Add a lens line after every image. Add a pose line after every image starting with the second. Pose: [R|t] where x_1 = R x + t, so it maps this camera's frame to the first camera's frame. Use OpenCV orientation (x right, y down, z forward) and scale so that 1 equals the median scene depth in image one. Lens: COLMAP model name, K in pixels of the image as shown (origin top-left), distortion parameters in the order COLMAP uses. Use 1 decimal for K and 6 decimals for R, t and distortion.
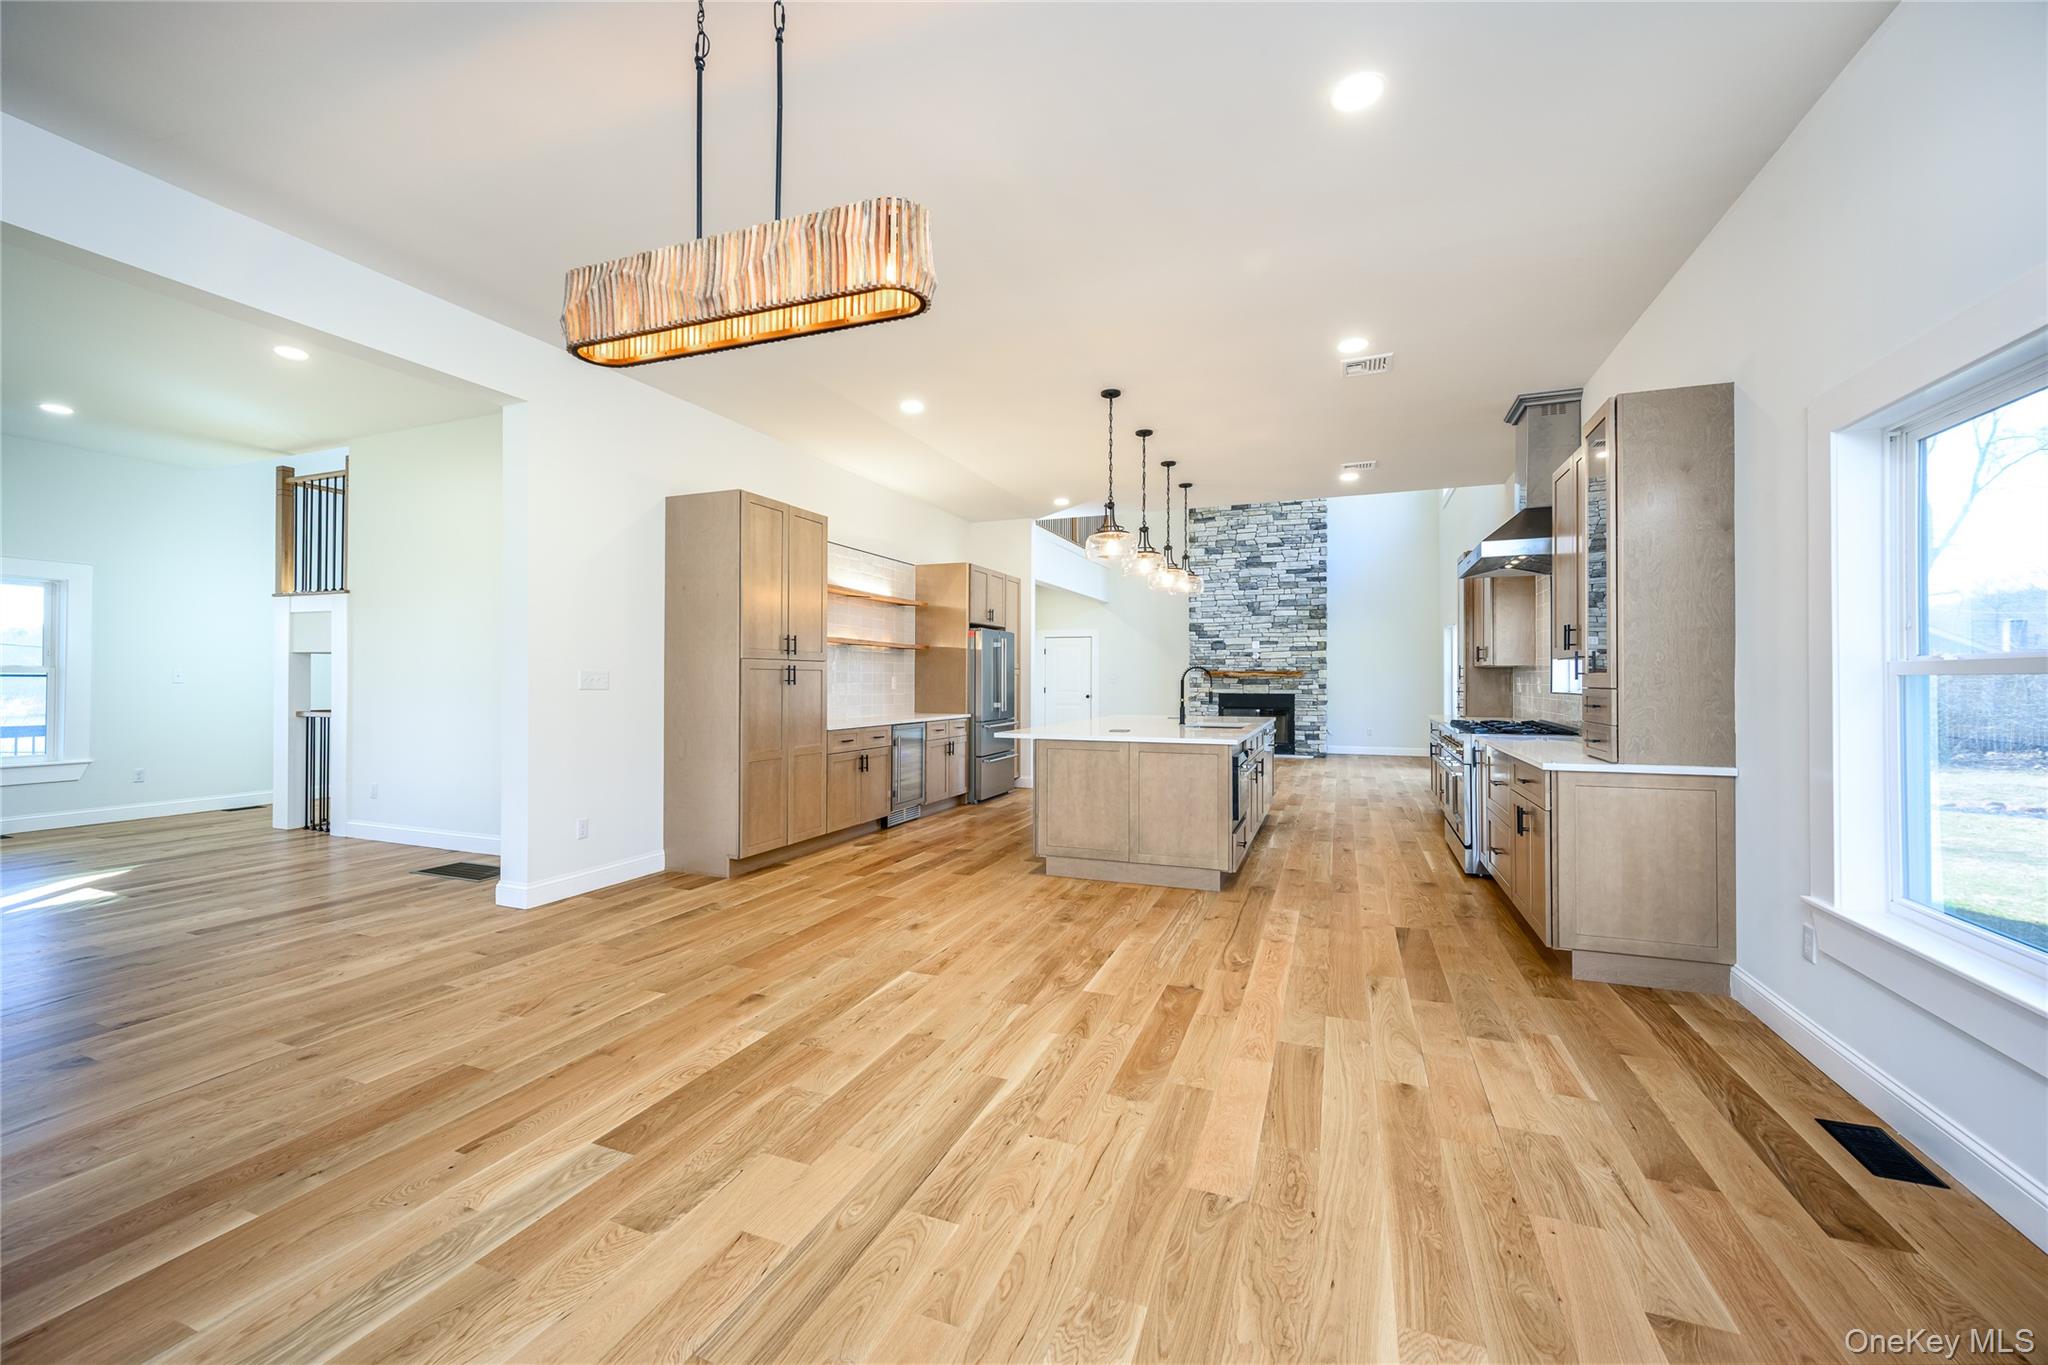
lens RADIAL K [[826.7, 0, 1002.9], [0, 826.7, 672.1], [0, 0, 1]] dist [-0.001257, -0.000400]
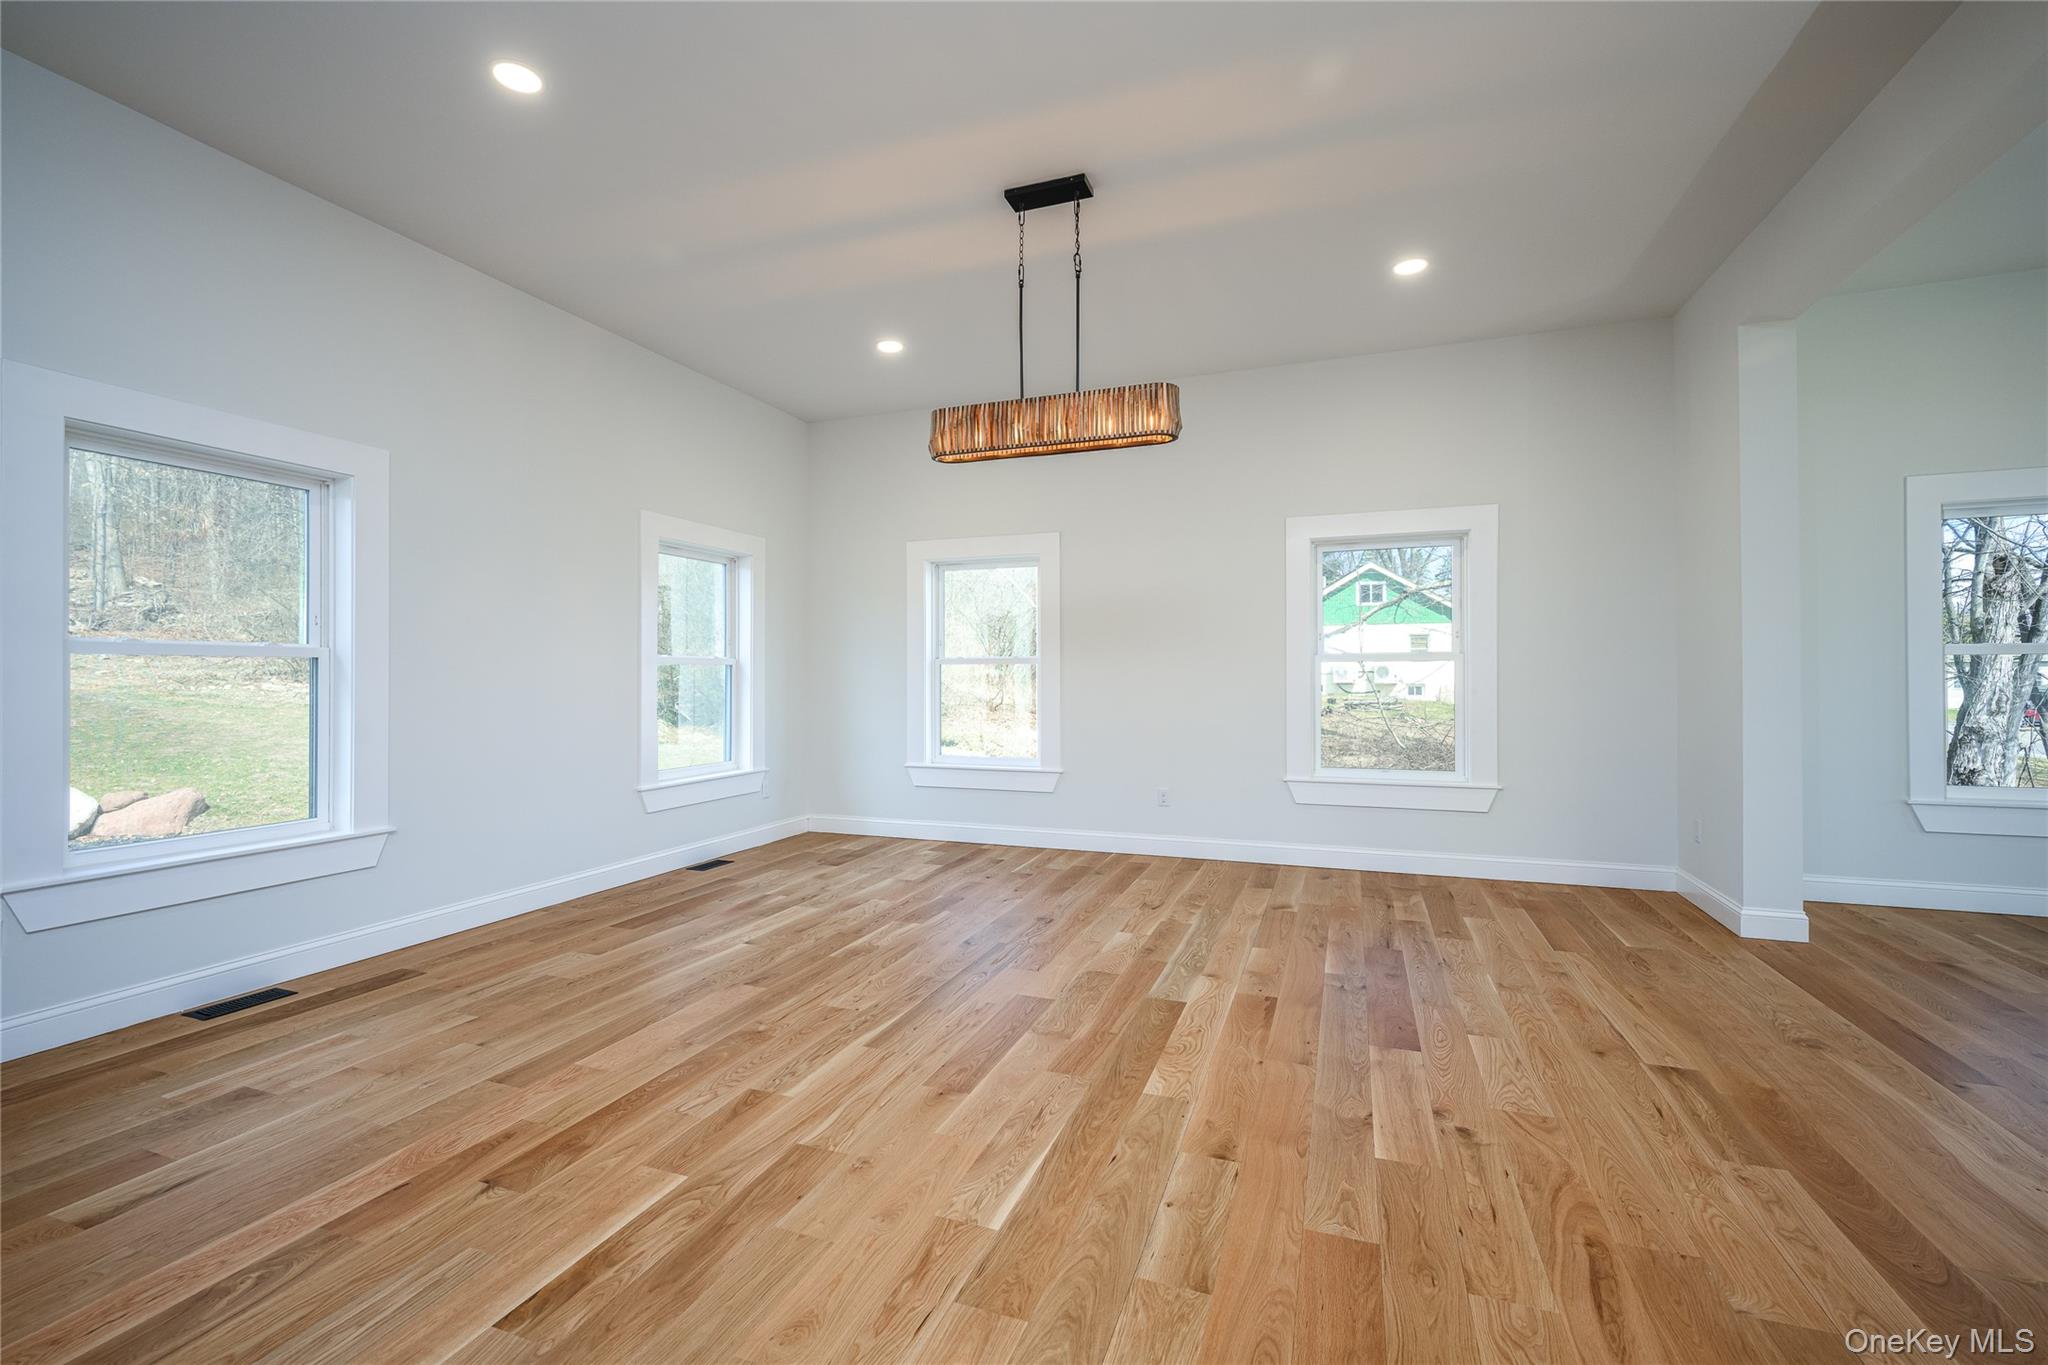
lens RADIAL K [[928.5, 0, 1020.4], [0, 928.5, 671.8], [0, 0, 1]] dist [-0.019023, -0.000080]
pose [[-0.999523, 0.000061, -0.030894, -0.056505], [0.000543, 0.999878, -0.015585, 0.016957], [0.030890, -0.015594, -0.999401, 0.789534]]
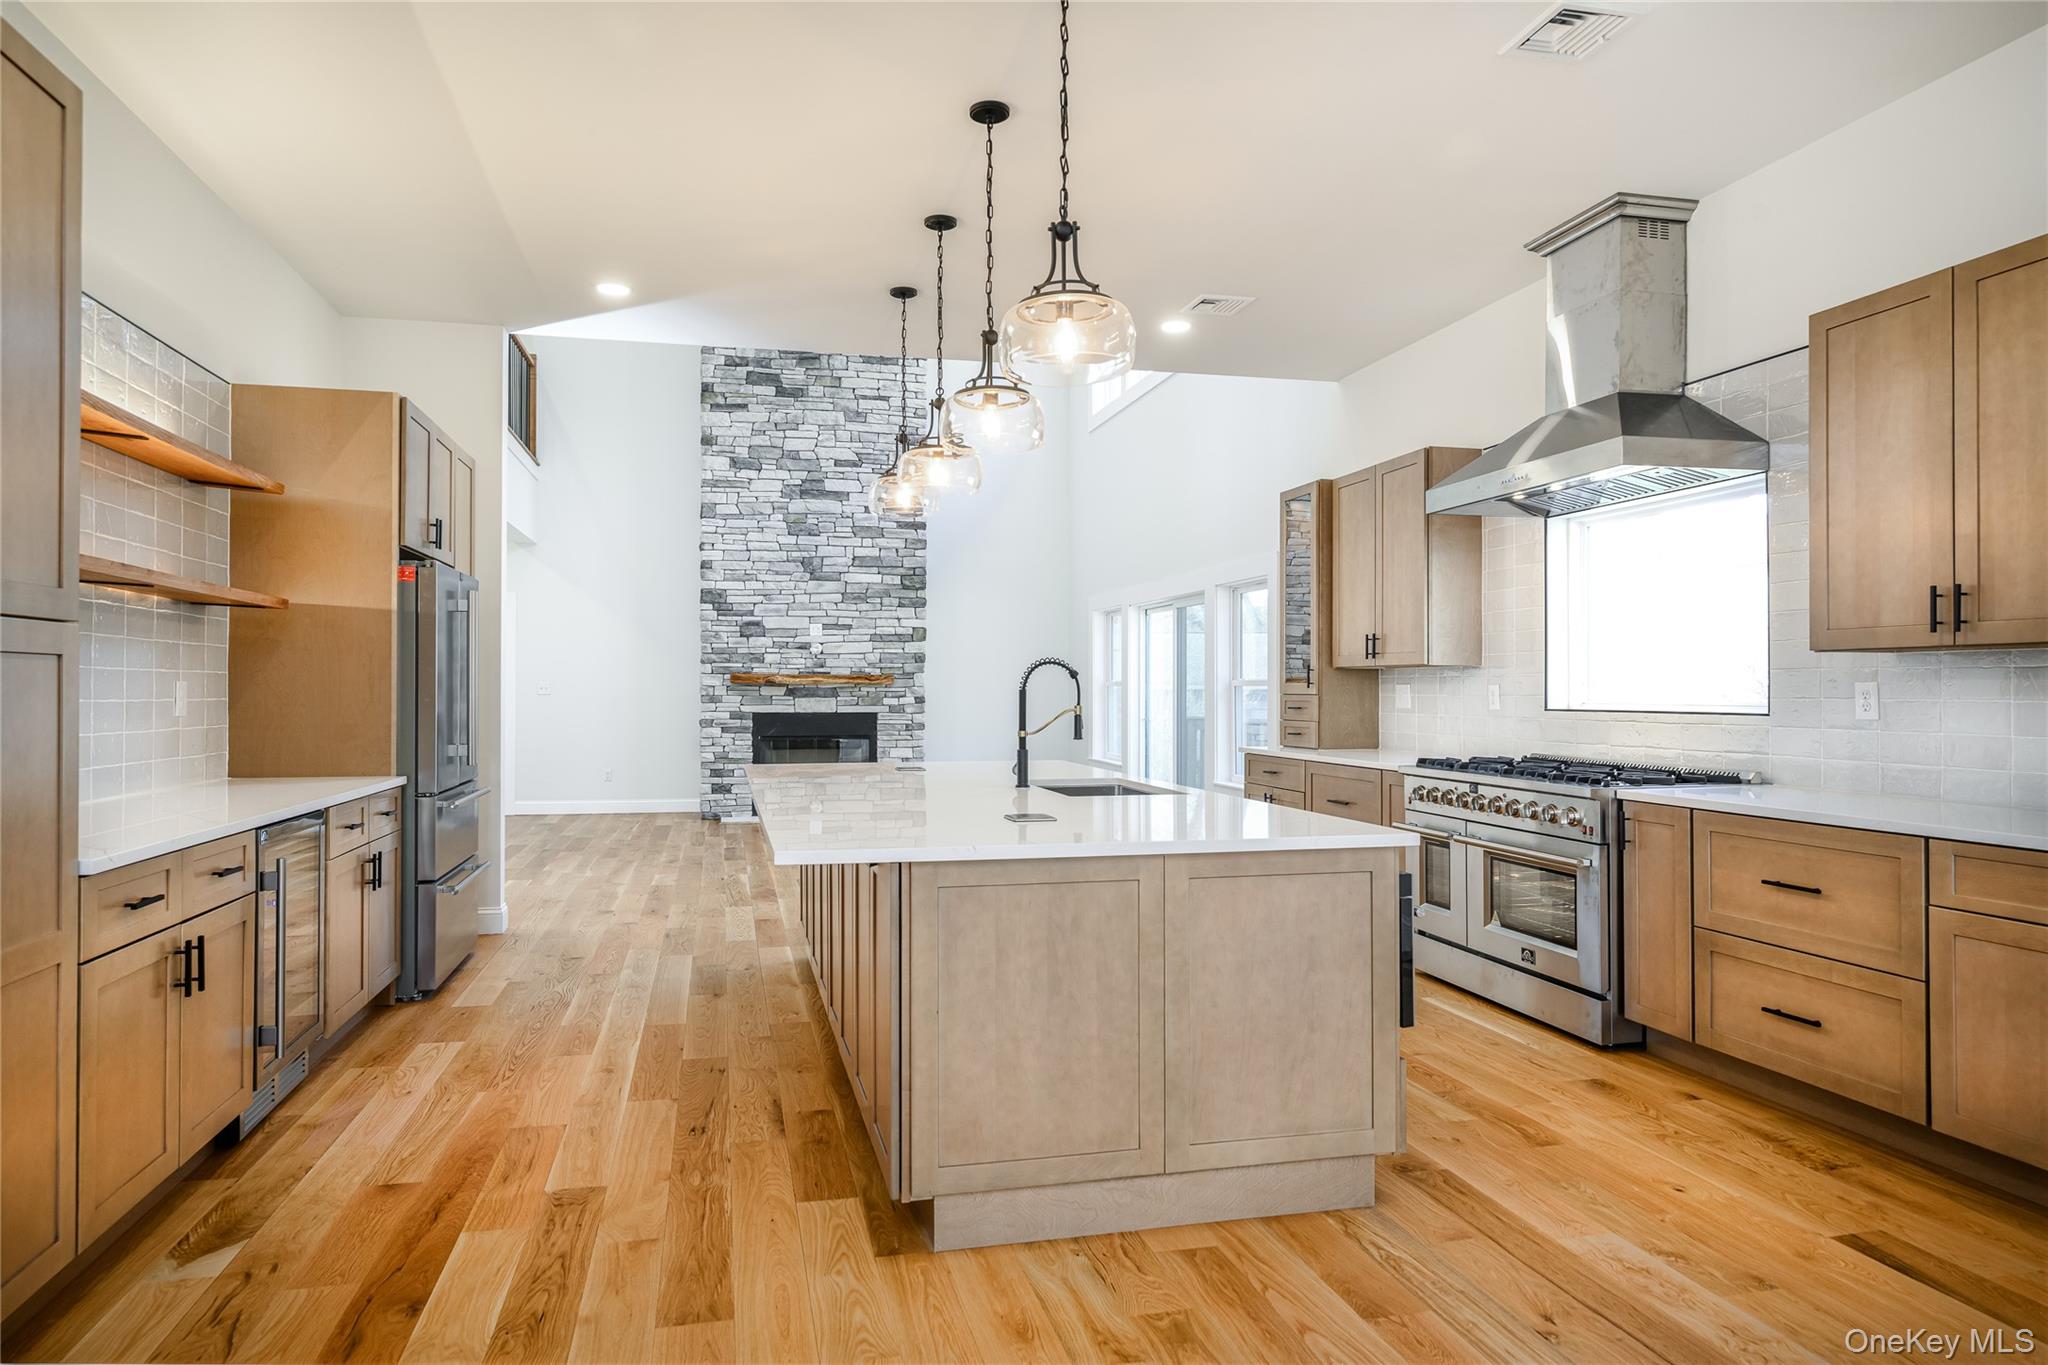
lens RADIAL K [[1207.8, 0, 983.5], [0, 1207.8, 685.2], [0, 0, 1]] dist [-0.001125, -0.001484]
pose [[0.821884, 0.000483, 0.569655, -0.162053], [-0.003831, 0.999982, 0.004678, 0.003709], [-0.569642, -0.006027, 0.821871, 0.421872]]
